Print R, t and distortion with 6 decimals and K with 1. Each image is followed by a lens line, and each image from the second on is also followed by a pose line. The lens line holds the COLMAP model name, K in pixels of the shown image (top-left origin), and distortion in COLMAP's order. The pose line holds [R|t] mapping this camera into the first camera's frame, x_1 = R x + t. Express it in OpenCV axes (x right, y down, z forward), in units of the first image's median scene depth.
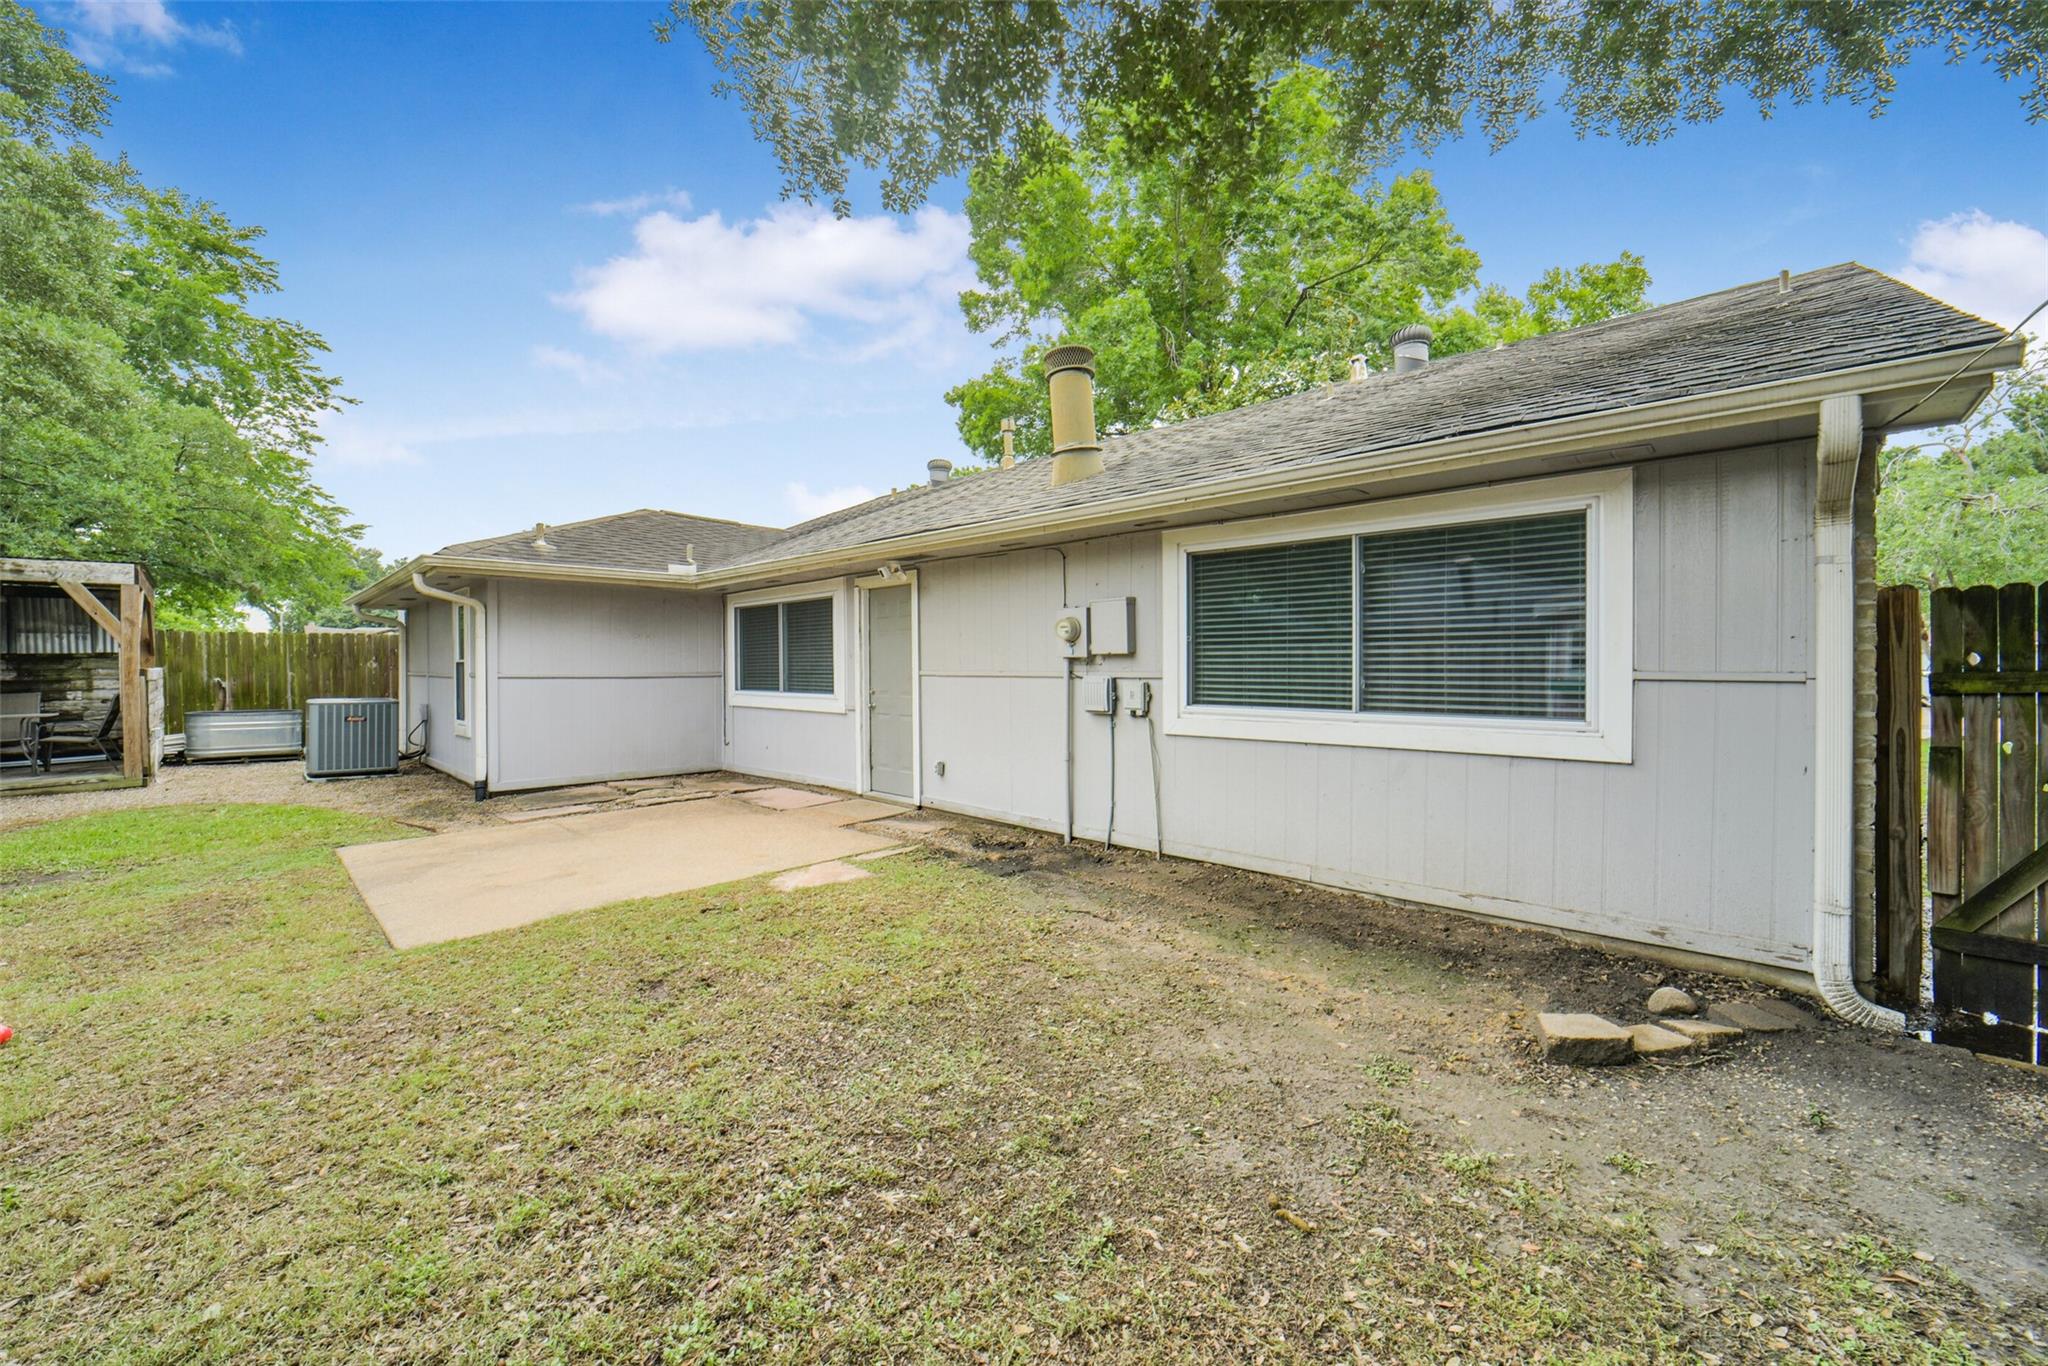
lens RADIAL K [[800.8, 0, 1033.1], [0, 800.8, 677.7], [0, 0, 1]] dist [-0.043380, 0.010076]
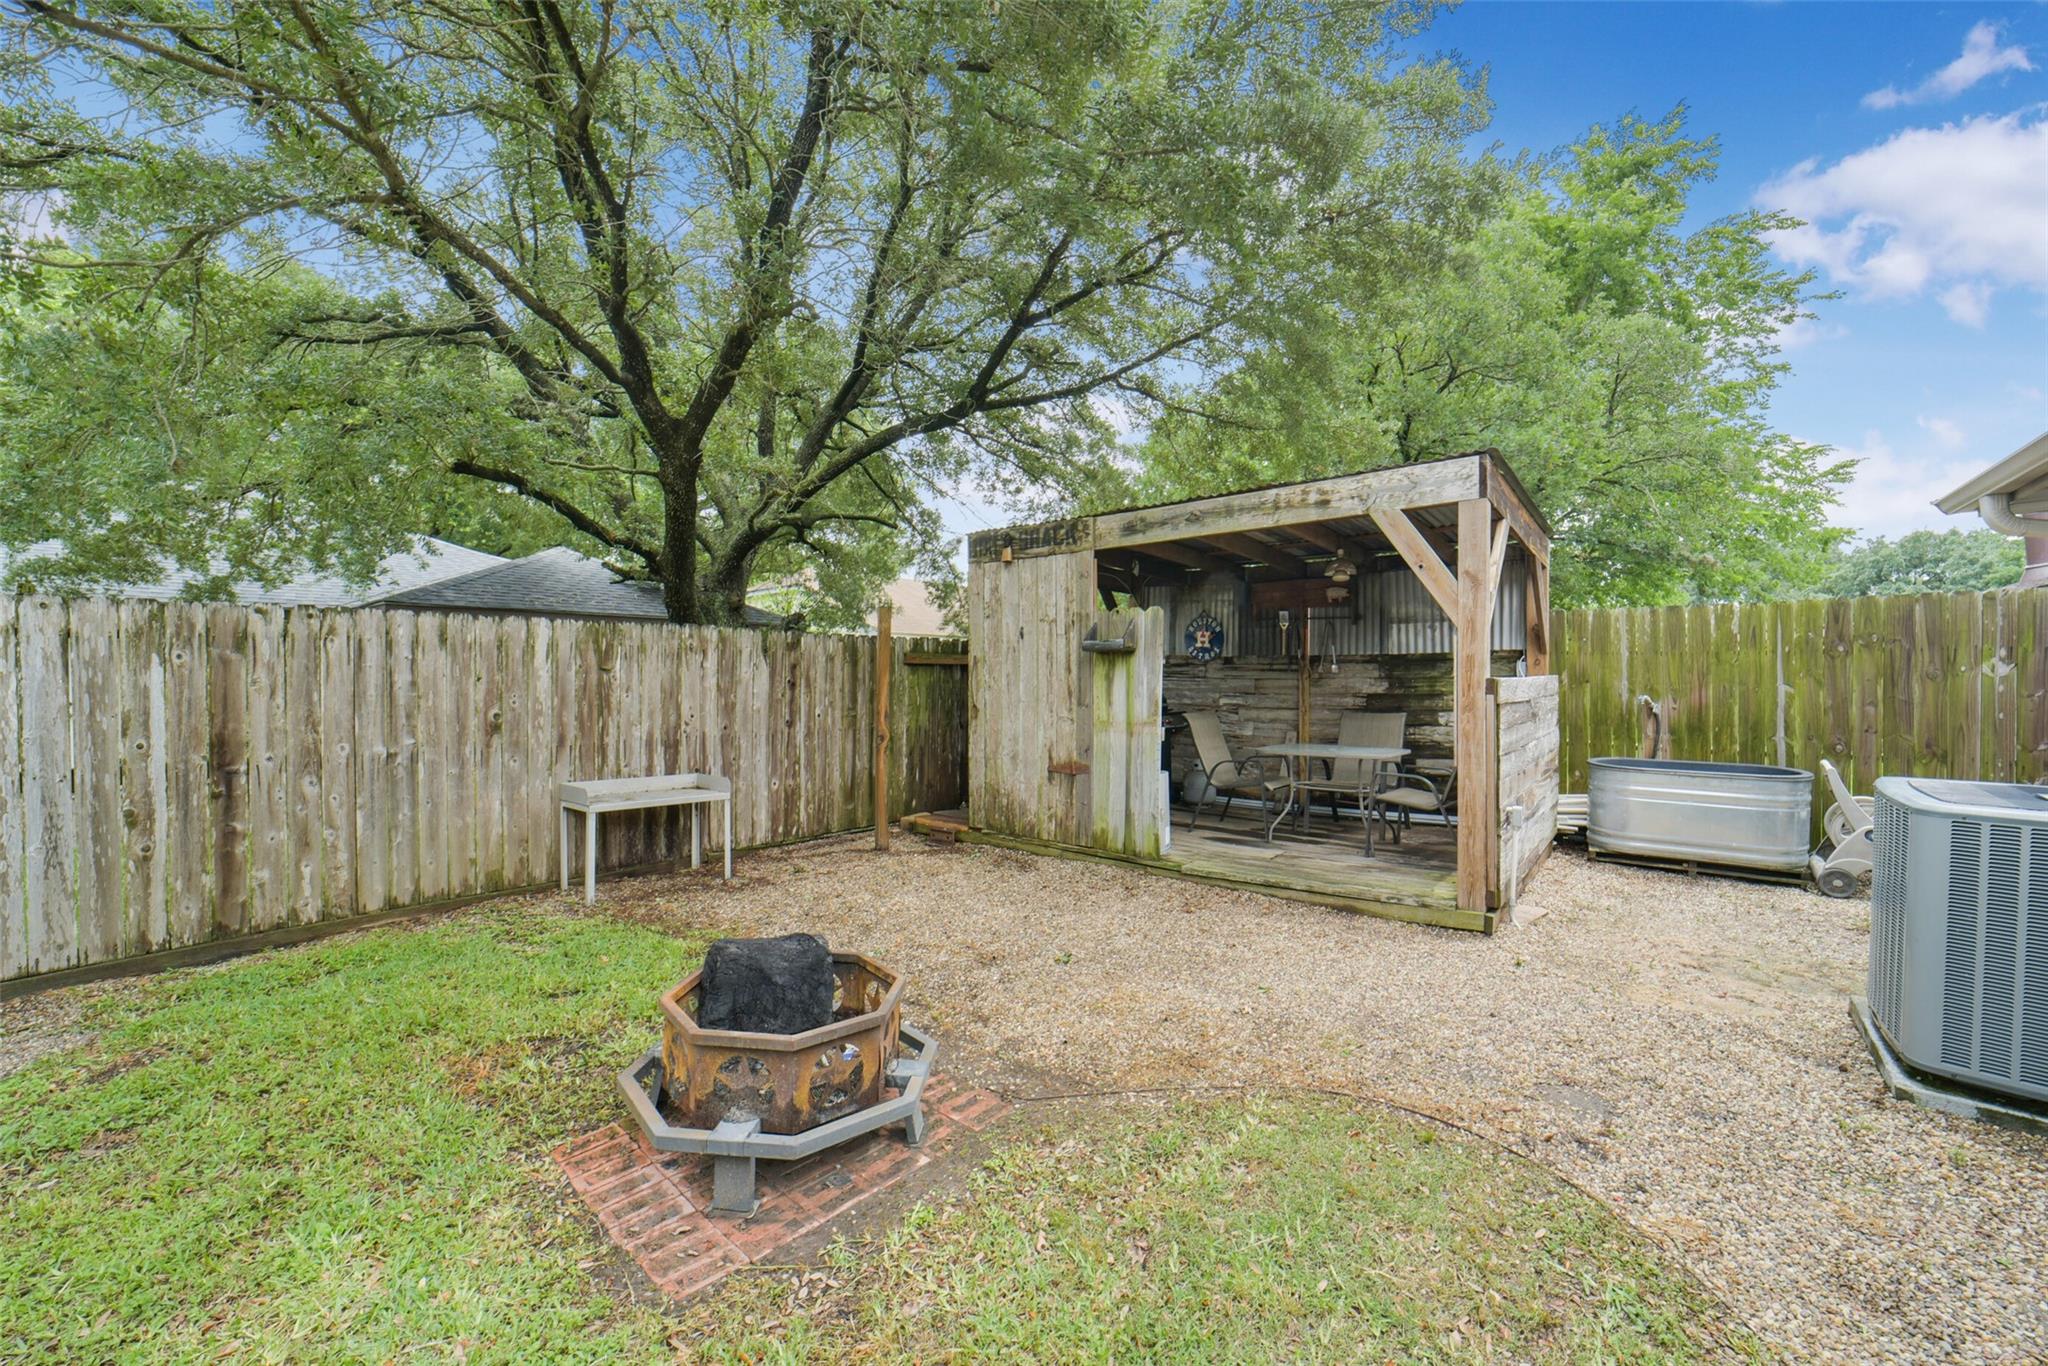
lens RADIAL K [[800.8, 0, 1033.1], [0, 800.8, 677.7], [0, 0, 1]] dist [-0.043380, 0.010076]
pose [[0.075143, 0.007101, -0.997147, -0.621859], [-0.013565, 0.999889, 0.006098, -0.010223], [0.997080, 0.013068, 0.075231, 0.608362]]
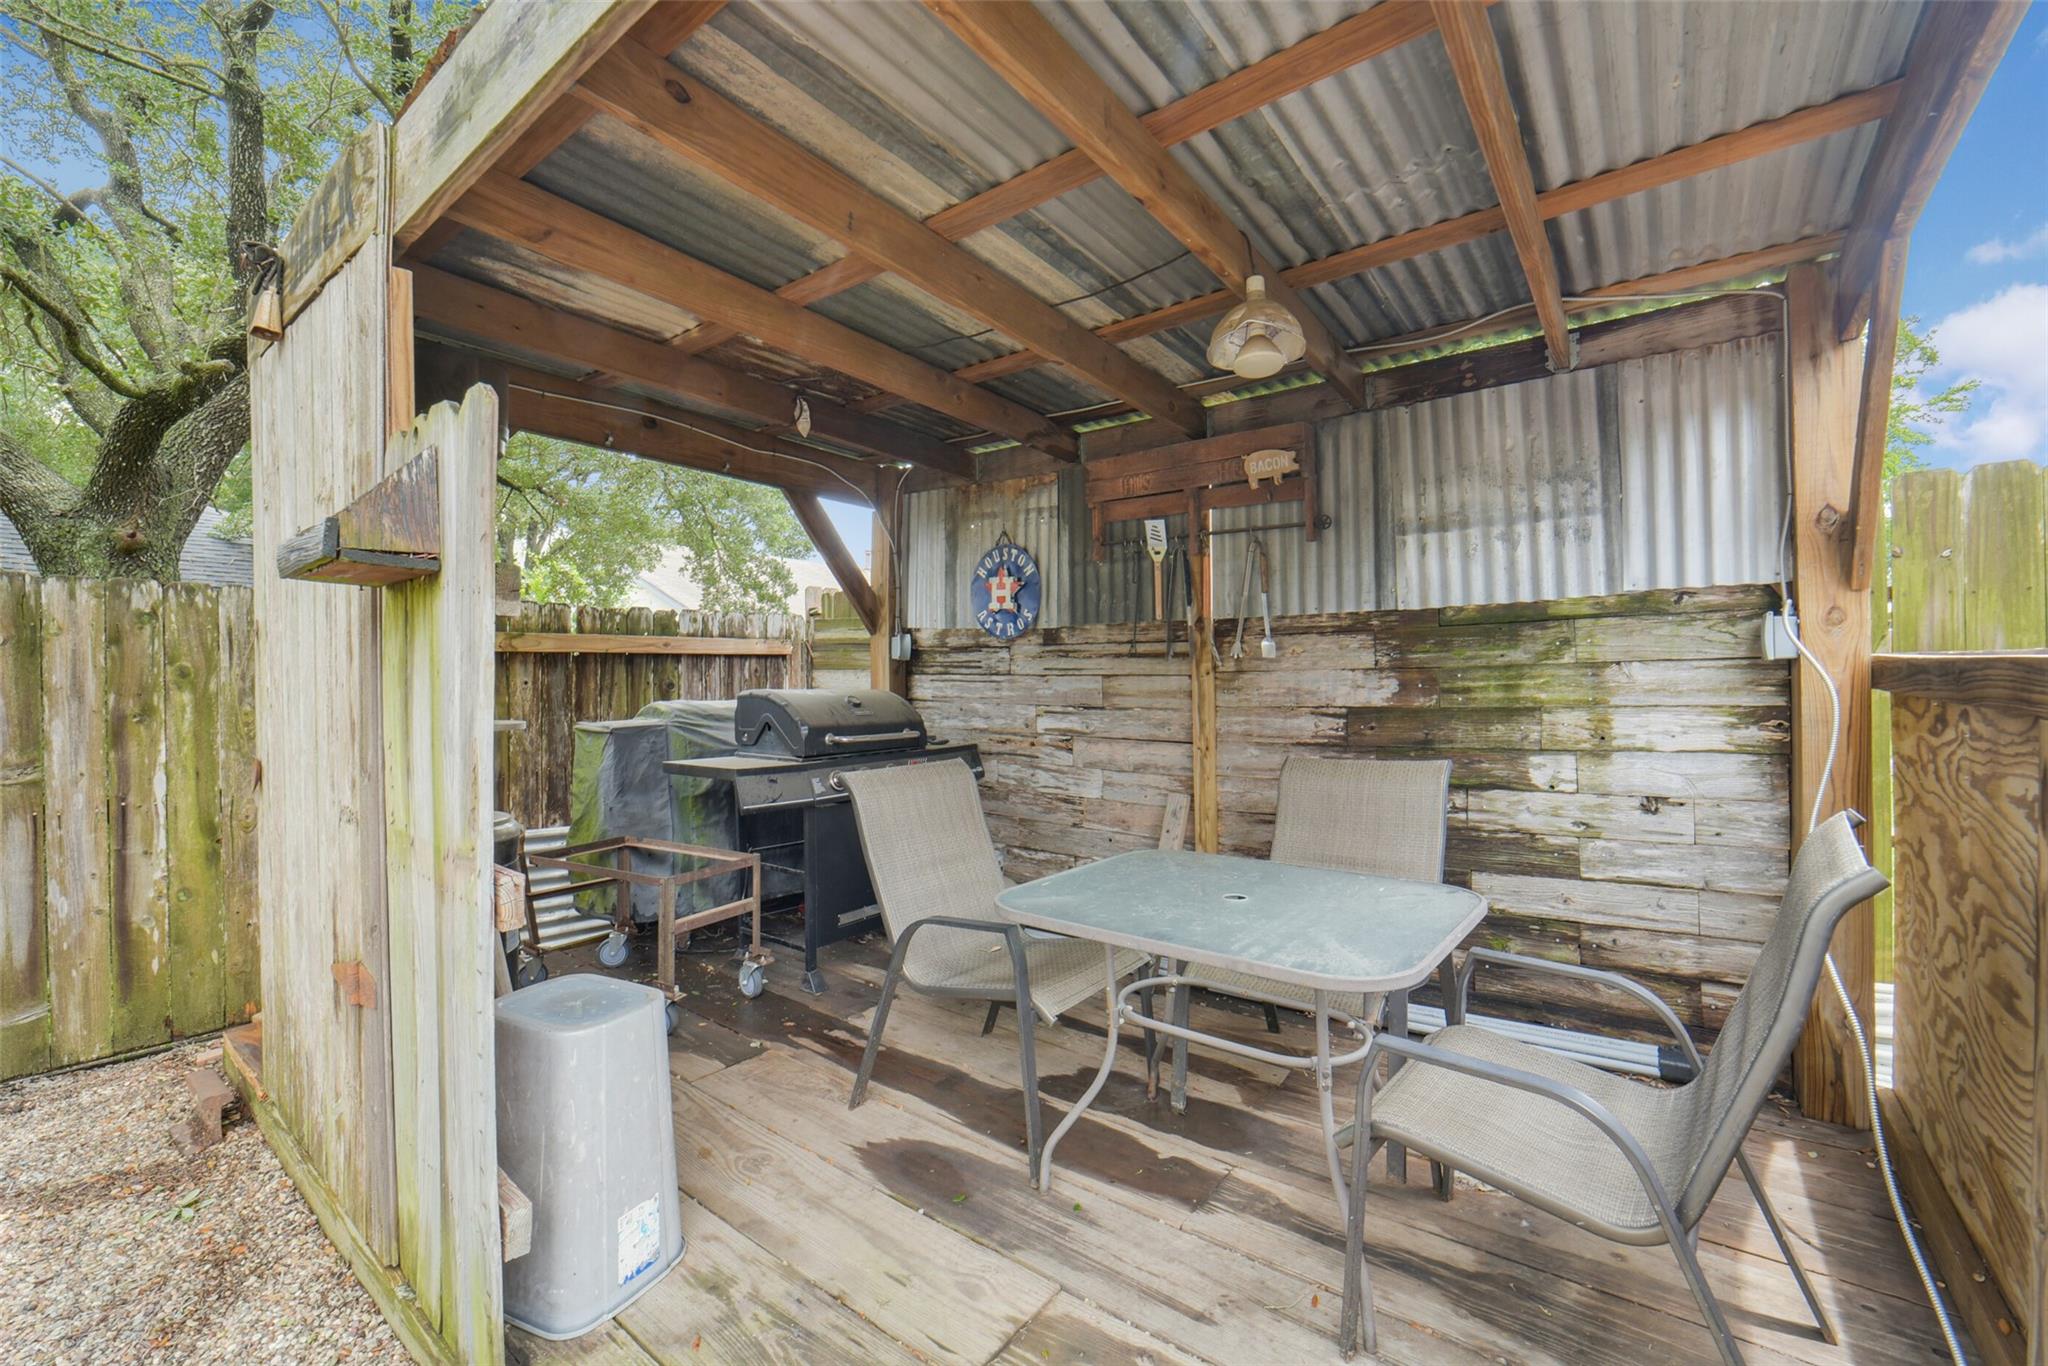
lens RADIAL K [[800.5, 0, 1039.4], [0, 800.5, 662.2], [0, 0, 1]] dist [-0.049285, 0.010119]
pose [[0.099346, -0.014403, -0.994949, -1.021692], [-0.003959, 0.999882, -0.014870, -0.007606], [0.995045, 0.005416, 0.099278, 0.814859]]
